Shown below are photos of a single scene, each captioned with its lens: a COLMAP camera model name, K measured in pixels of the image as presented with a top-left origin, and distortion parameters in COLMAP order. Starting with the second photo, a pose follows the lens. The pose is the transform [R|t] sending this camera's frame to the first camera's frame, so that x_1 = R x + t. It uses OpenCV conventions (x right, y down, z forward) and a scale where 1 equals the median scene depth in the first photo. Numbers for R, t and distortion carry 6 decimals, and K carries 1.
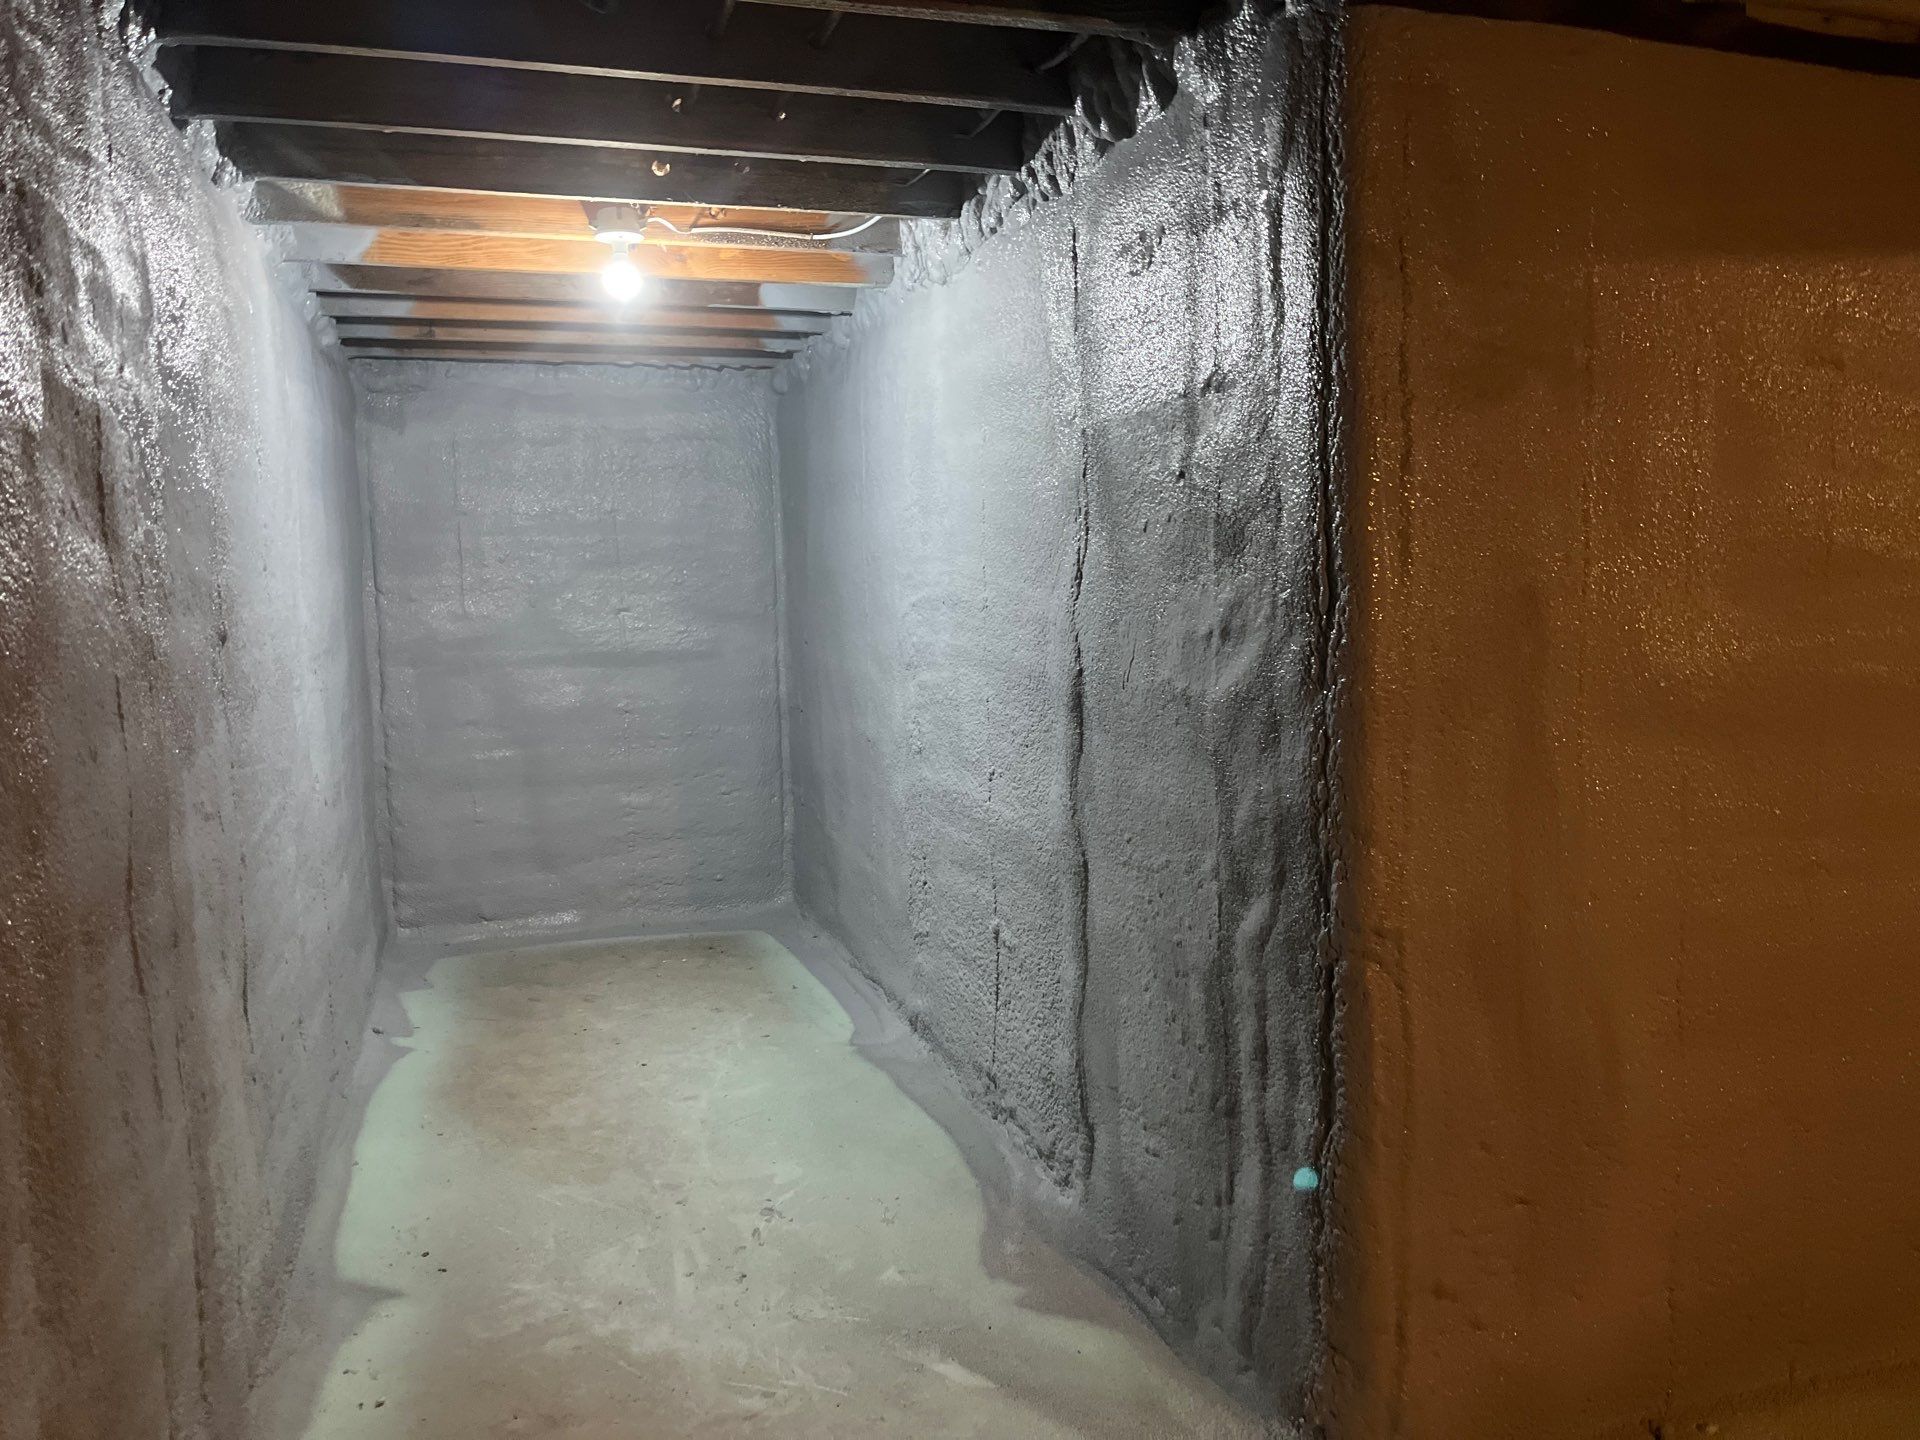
lens RADIAL K [[1481.3, 0, 959.8], [0, 1481.3, 710.6], [0, 0, 1]] dist [0.045905, -0.000861]
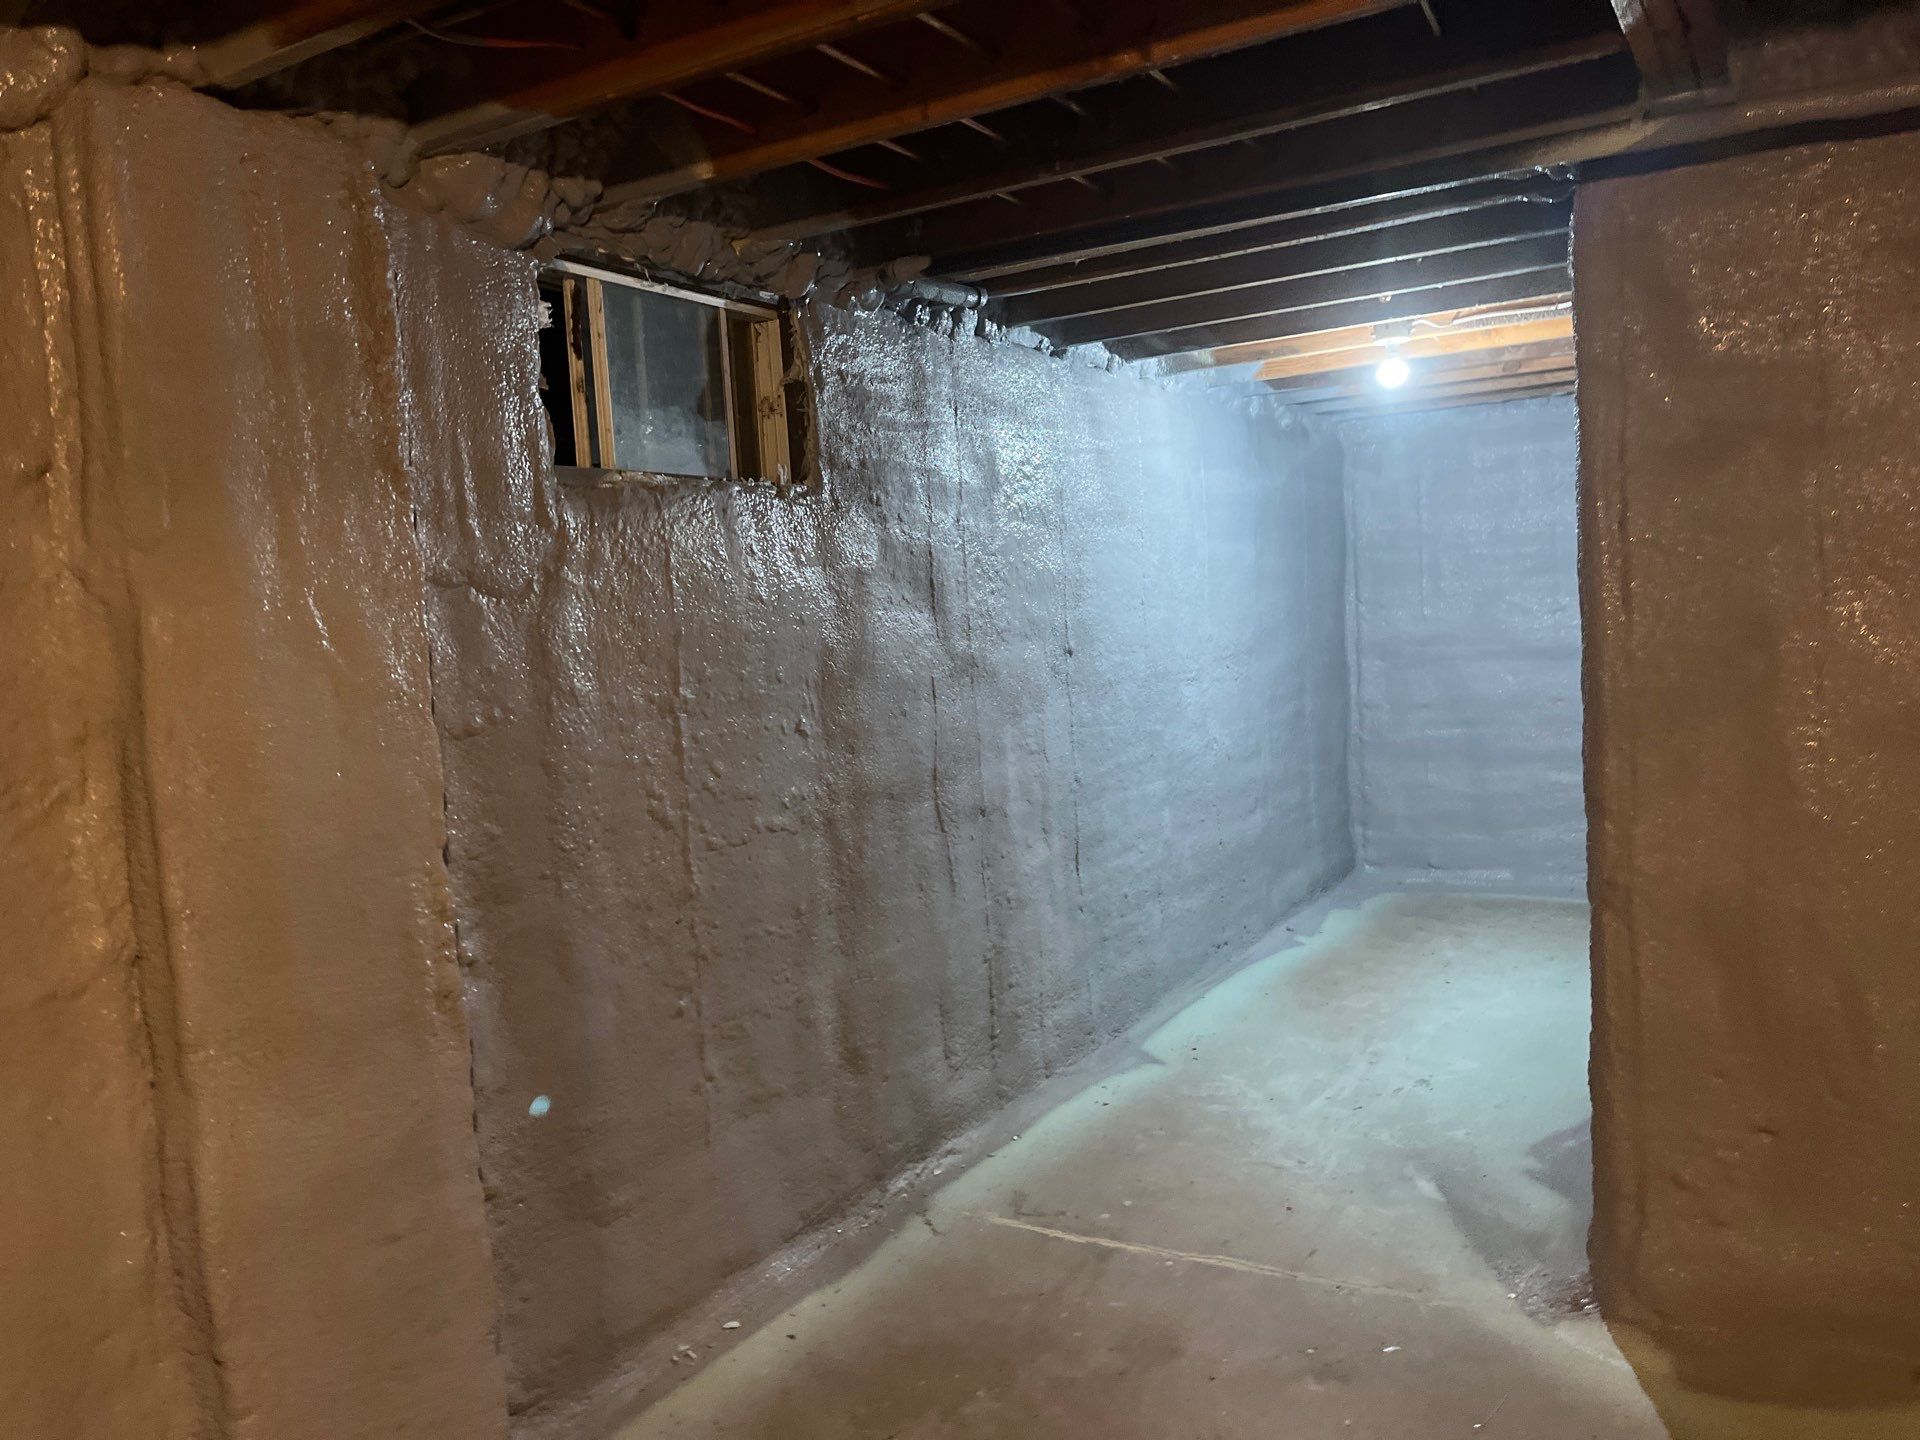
lens RADIAL K [[1481.3, 0, 959.8], [0, 1481.3, 710.6], [0, 0, 1]] dist [0.045905, -0.000861]
pose [[0.672089, 0.032196, -0.739770, 0.561809], [-0.022863, 0.999480, 0.022728, -0.012606], [0.740118, 0.001638, 0.672475, -0.190510]]
